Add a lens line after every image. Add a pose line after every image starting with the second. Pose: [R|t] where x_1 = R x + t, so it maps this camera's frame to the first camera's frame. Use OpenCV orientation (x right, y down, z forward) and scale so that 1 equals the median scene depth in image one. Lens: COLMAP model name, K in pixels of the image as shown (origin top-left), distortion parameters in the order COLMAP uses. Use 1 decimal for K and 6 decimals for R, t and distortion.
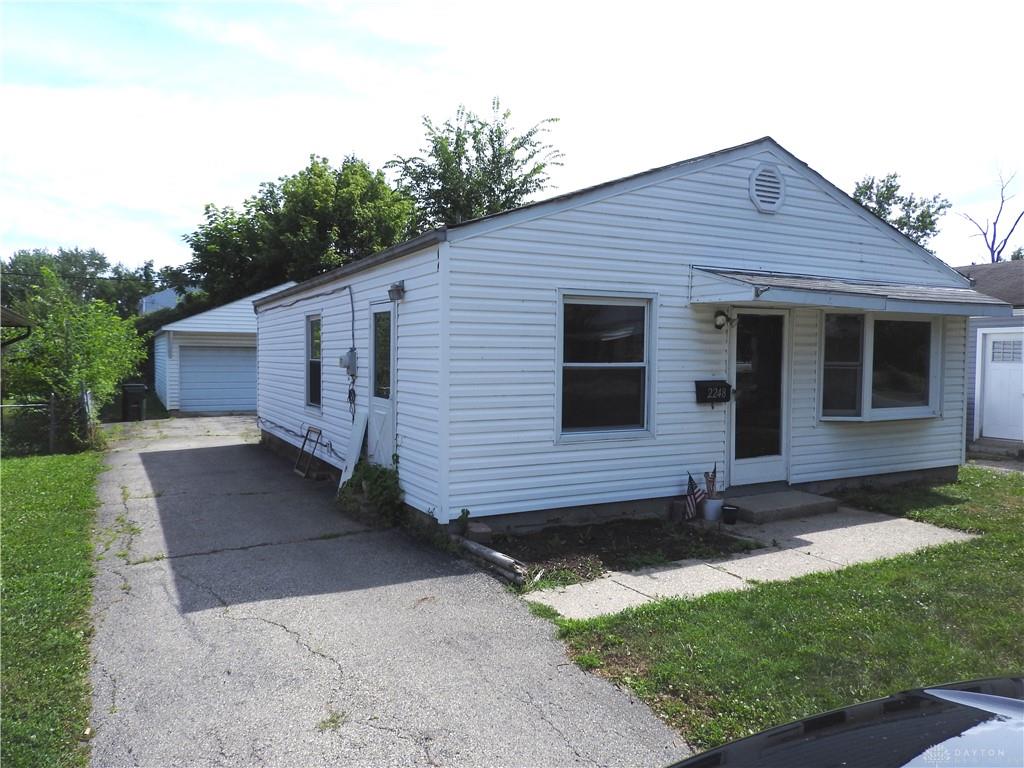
lens RADIAL K [[731.7, 0, 512.3], [0, 731.7, 386.3], [0, 0, 1]] dist [0.001119, -0.000950]
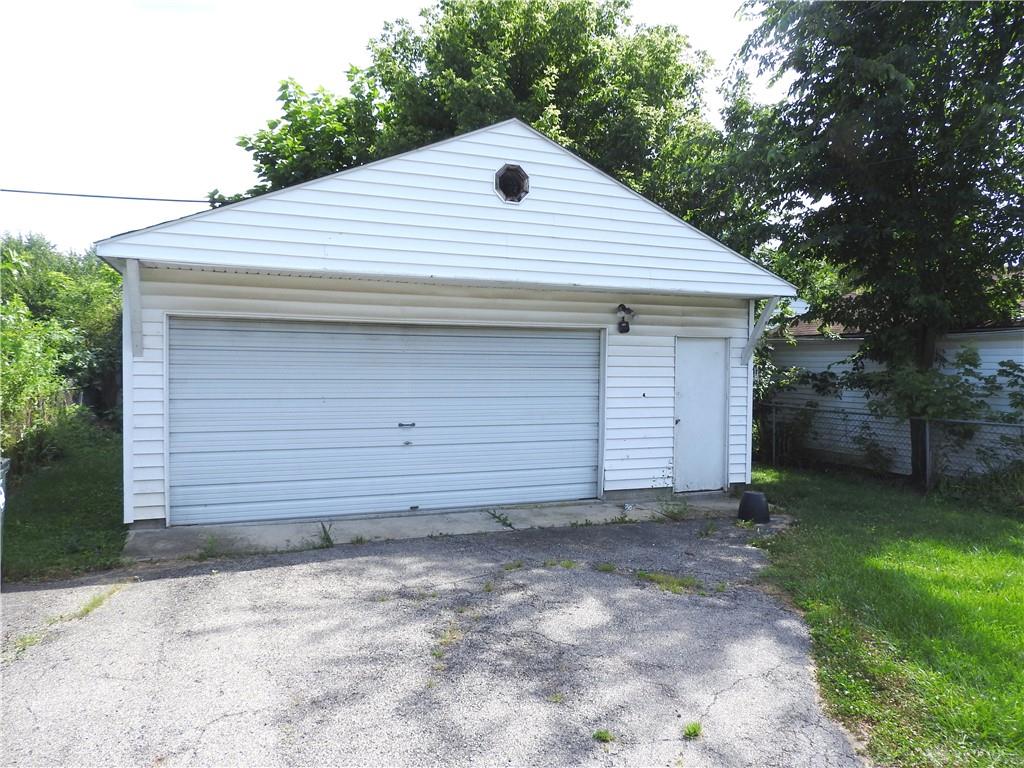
lens RADIAL K [[731.7, 0, 511.5], [0, 731.7, 382.0], [0, 0, 1]] dist [0.001119, -0.000950]
pose [[0.993946, 0.006185, -0.109699, -0.236373], [-0.006961, 0.999953, -0.006692, -0.022236], [0.109653, 0.007415, 0.993942, 0.606186]]
